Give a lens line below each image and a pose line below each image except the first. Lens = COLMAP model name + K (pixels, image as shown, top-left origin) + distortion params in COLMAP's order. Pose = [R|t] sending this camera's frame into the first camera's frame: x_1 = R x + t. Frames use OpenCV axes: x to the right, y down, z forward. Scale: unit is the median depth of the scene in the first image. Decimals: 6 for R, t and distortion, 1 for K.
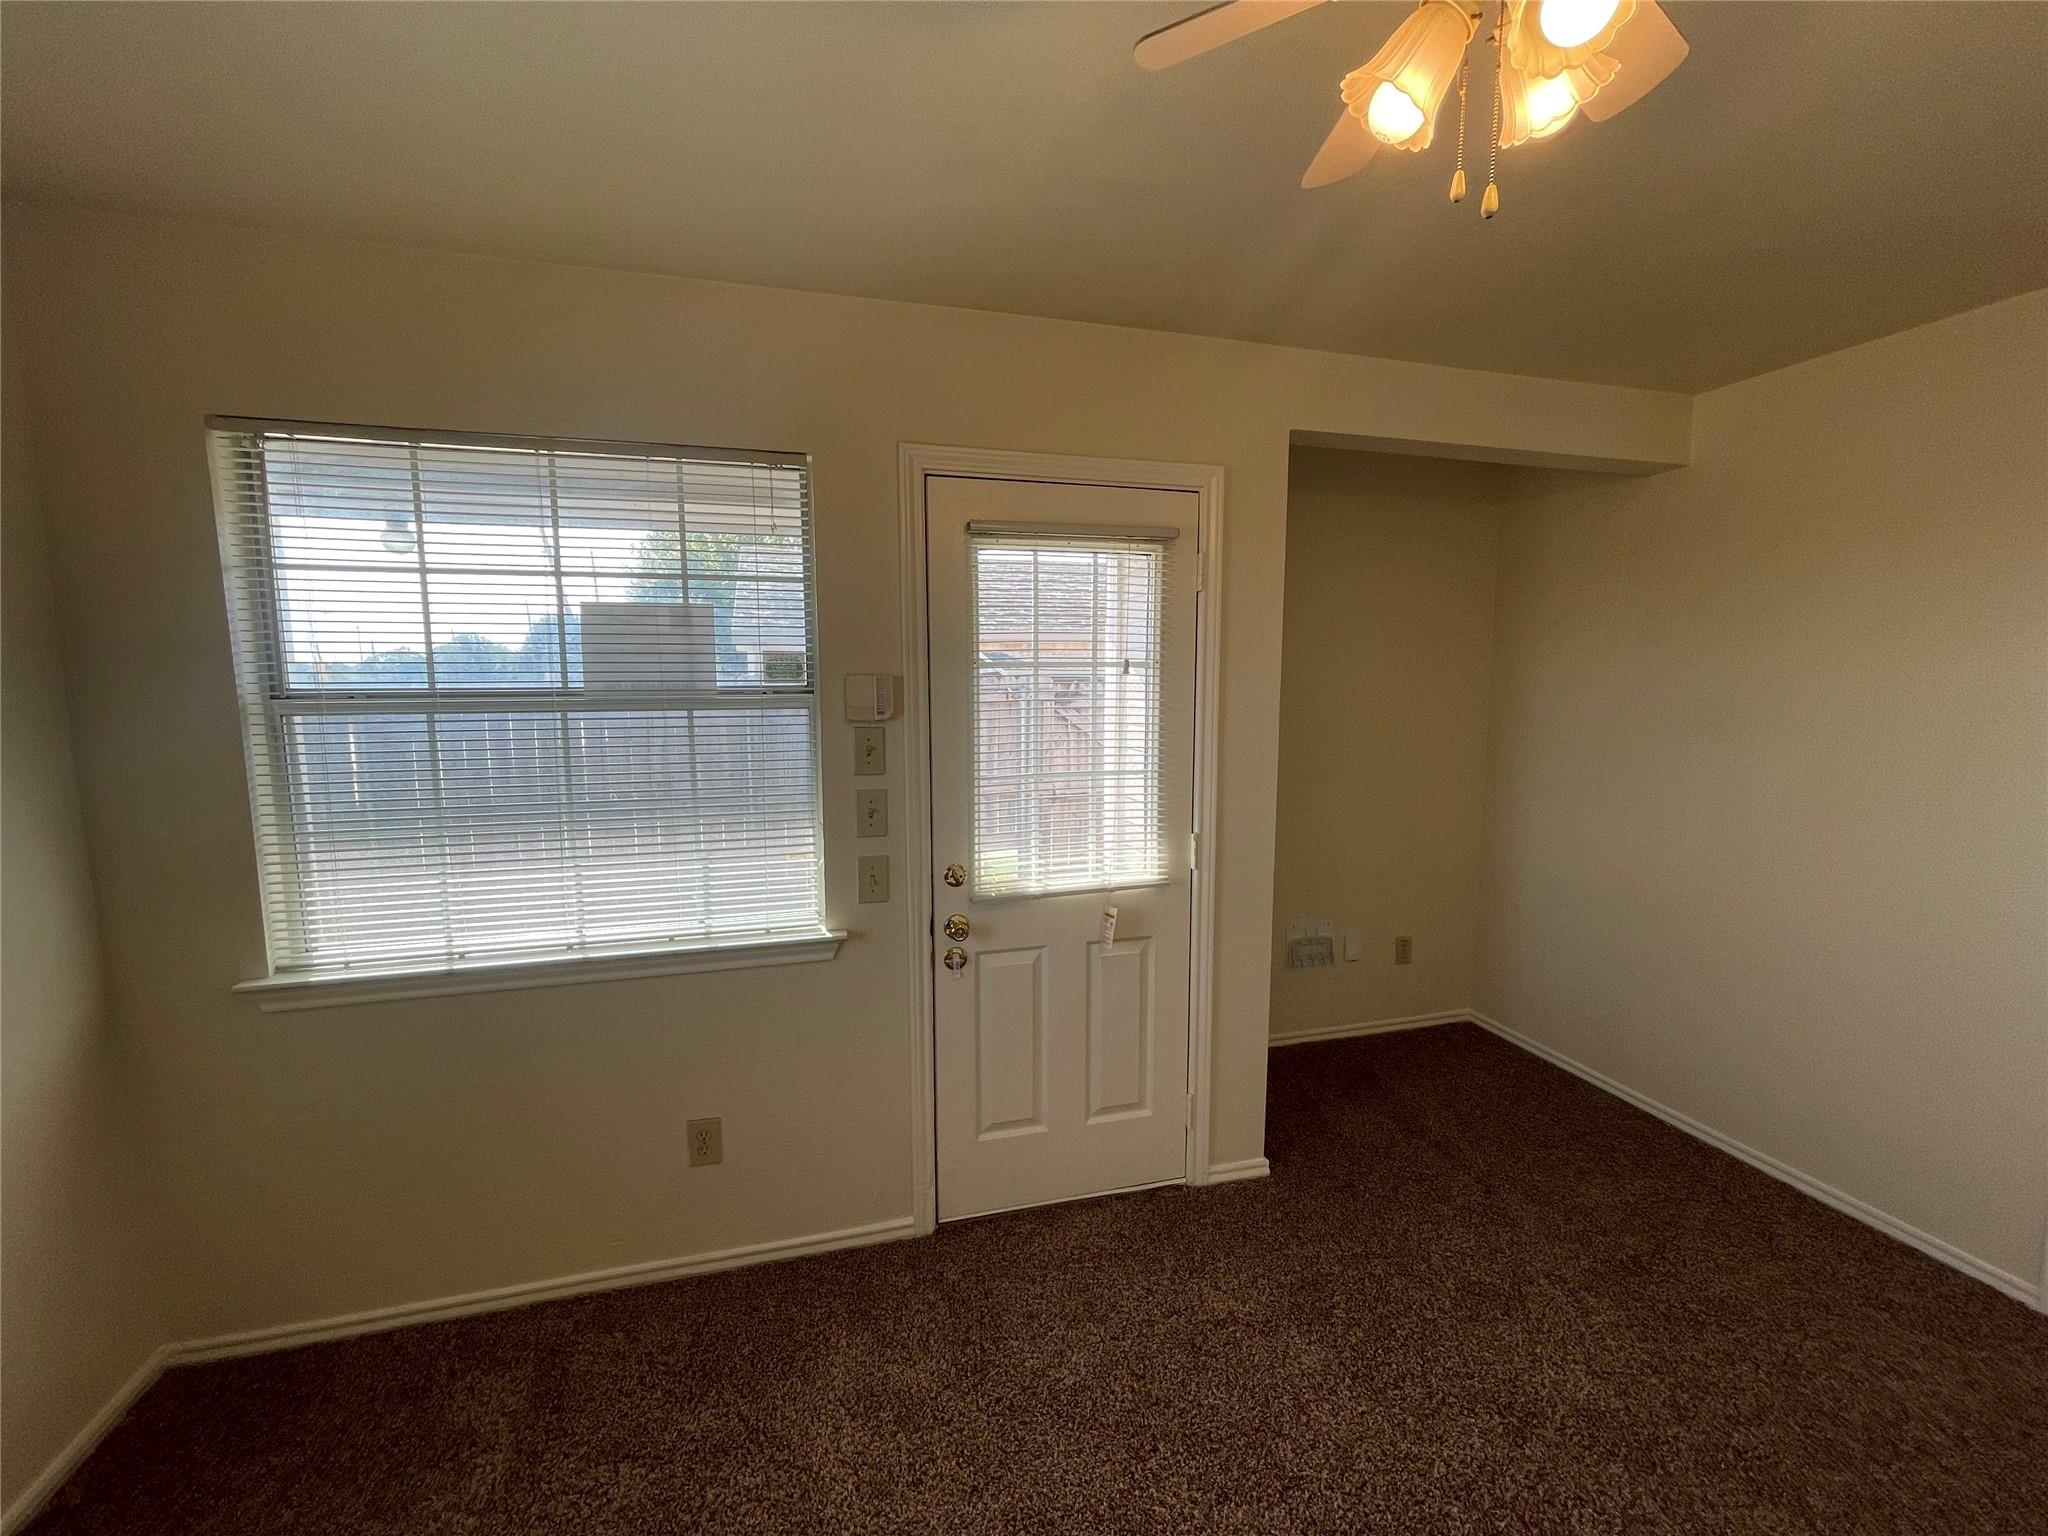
lens RADIAL K [[829.4, 0, 1010.0], [0, 829.4, 764.3], [0, 0, 1]] dist [0.002318, 0.001051]
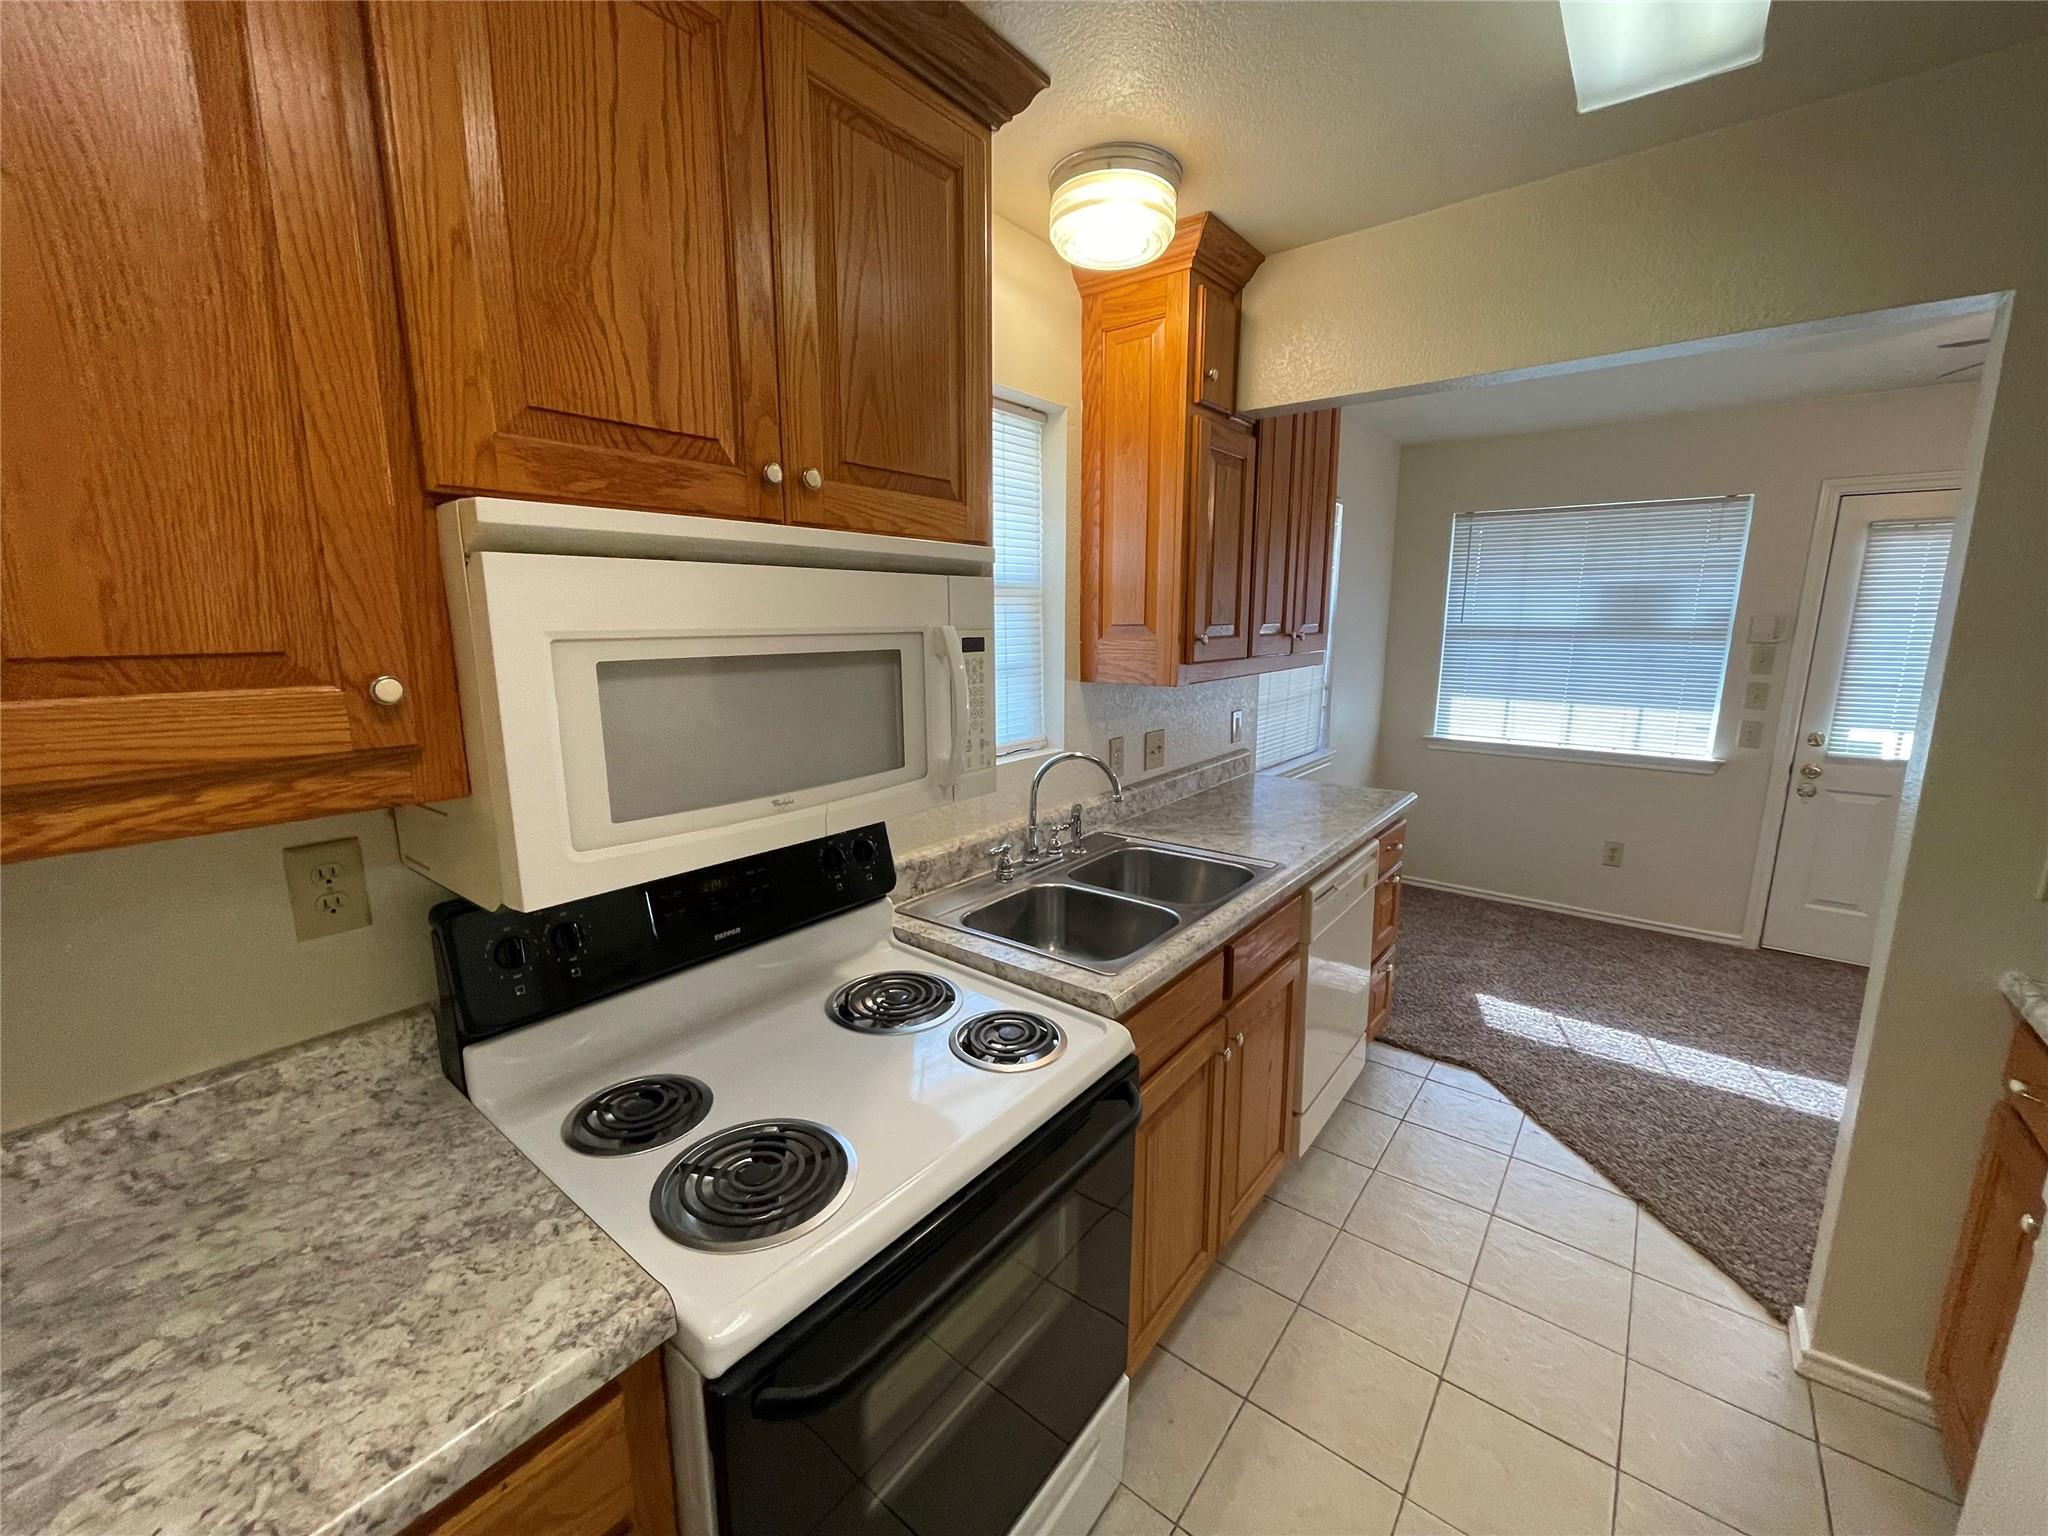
lens RADIAL K [[829.4, 0, 1021.2], [0, 829.4, 770.4], [0, 0, 1]] dist [0.002318, 0.001051]
pose [[0.600844, 0.152116, -0.784759, 0.303646], [-0.096398, 0.988351, 0.117773, 0.158597], [0.793532, 0.004886, 0.608508, -1.313230]]
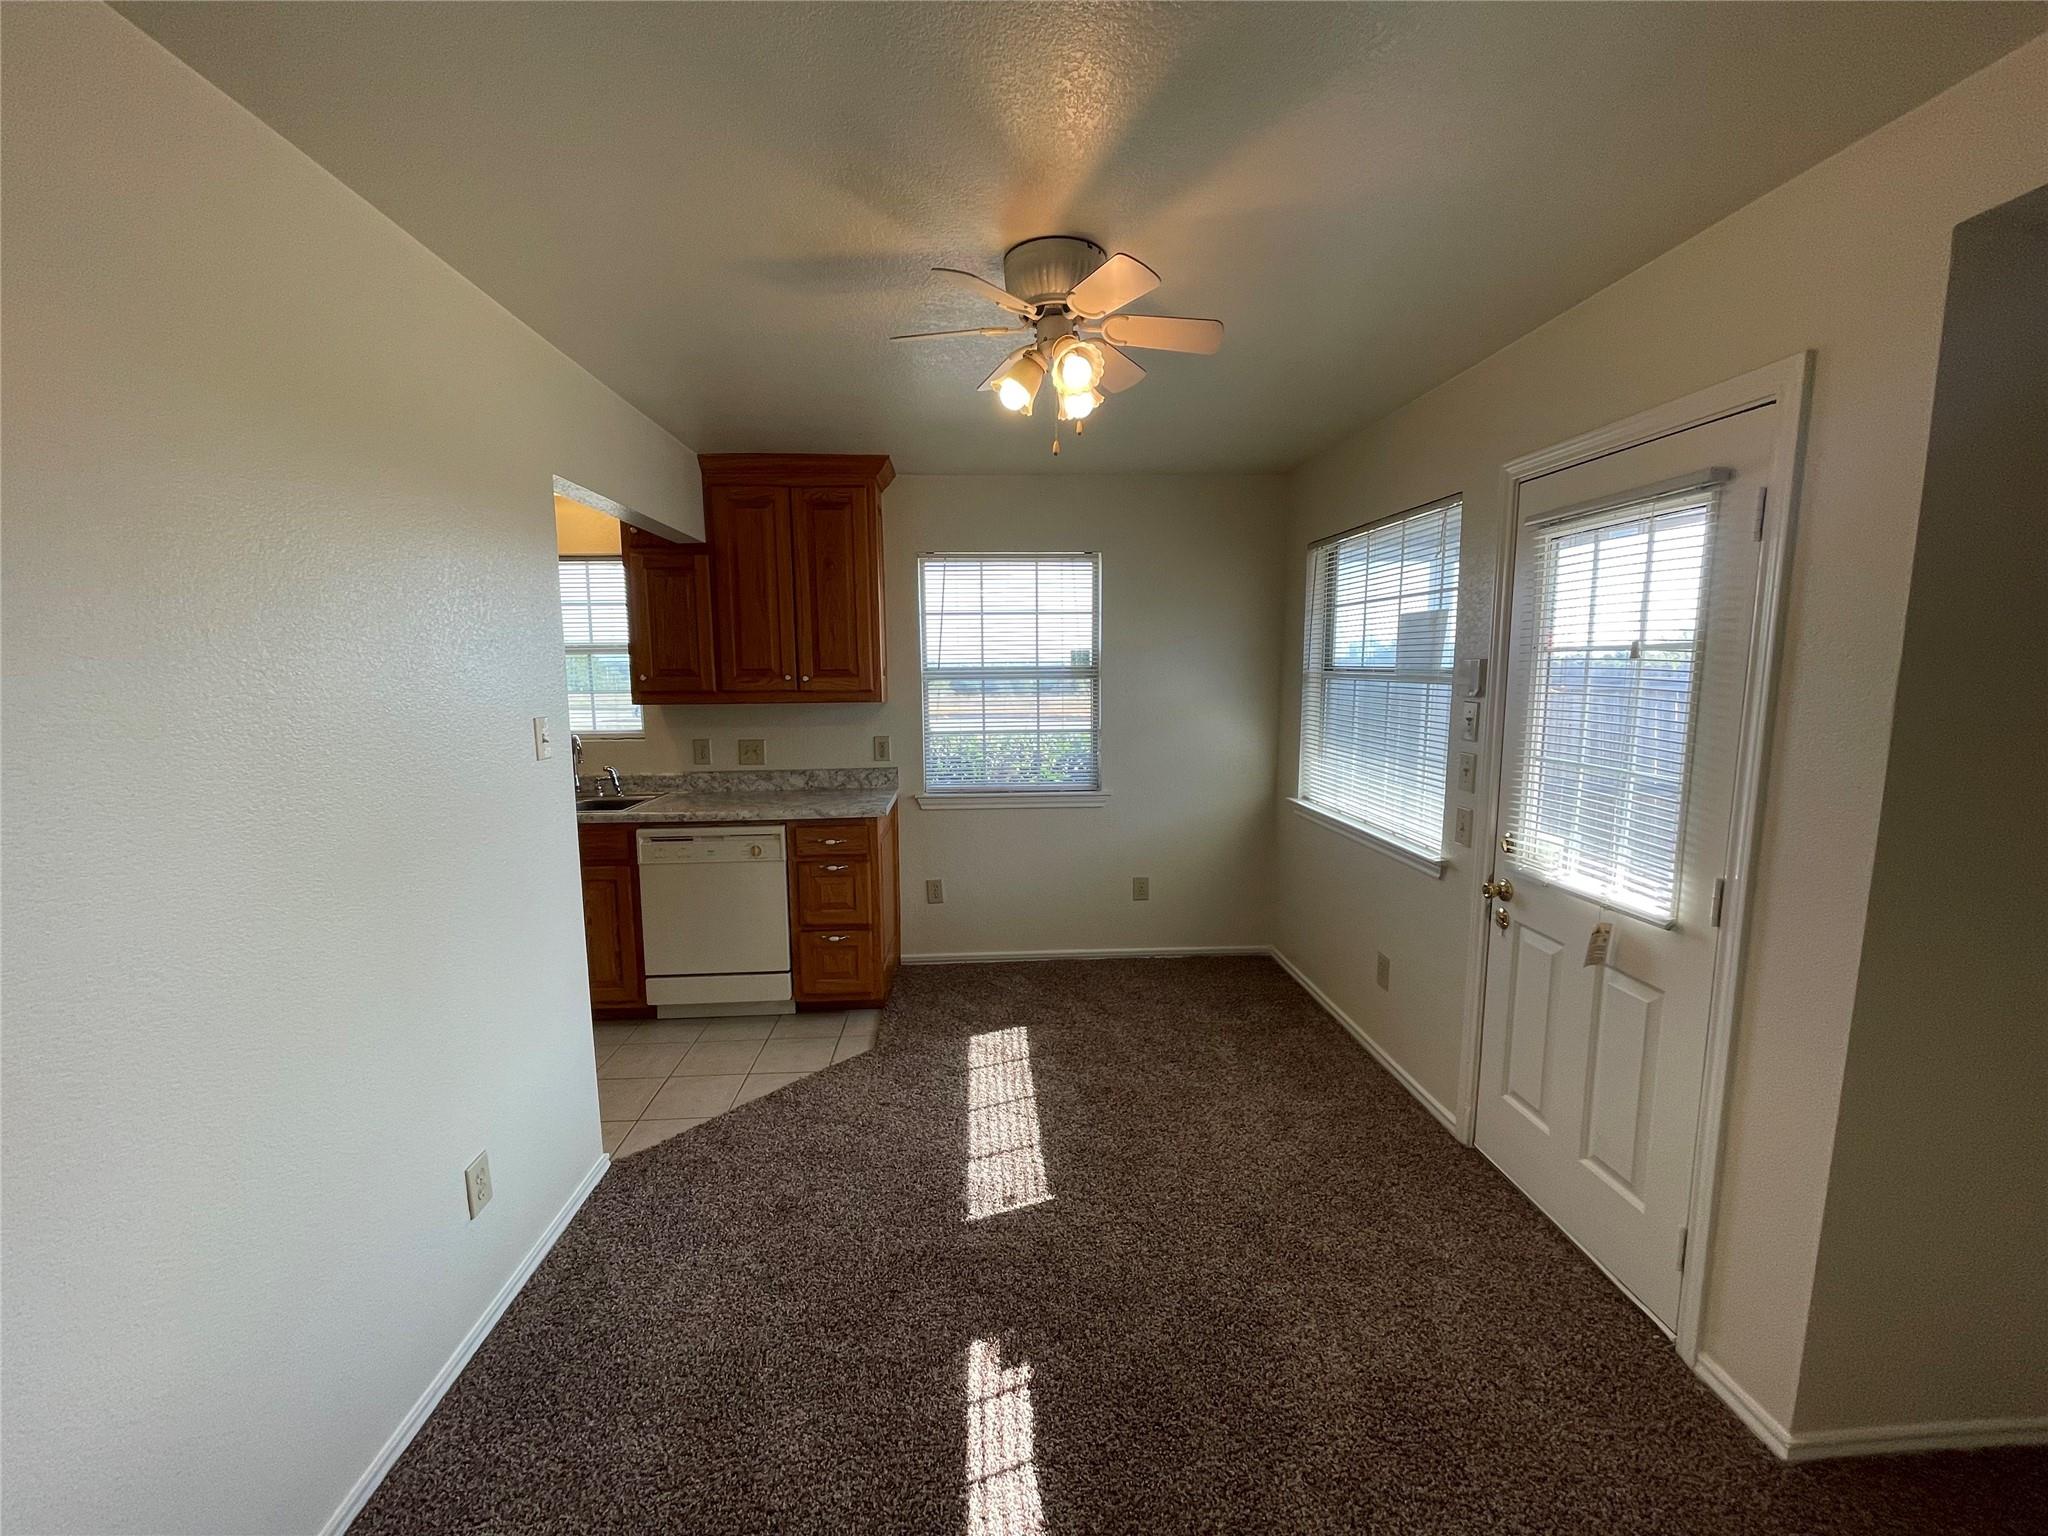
lens RADIAL K [[829.4, 0, 1010.1], [0, 829.4, 776.1], [0, 0, 1]] dist [0.002318, 0.001051]
pose [[-0.209311, 0.140783, -0.967662, 1.166170], [-0.103007, 0.980901, 0.164991, -0.068224], [0.972409, 0.134211, -0.190812, 0.579570]]
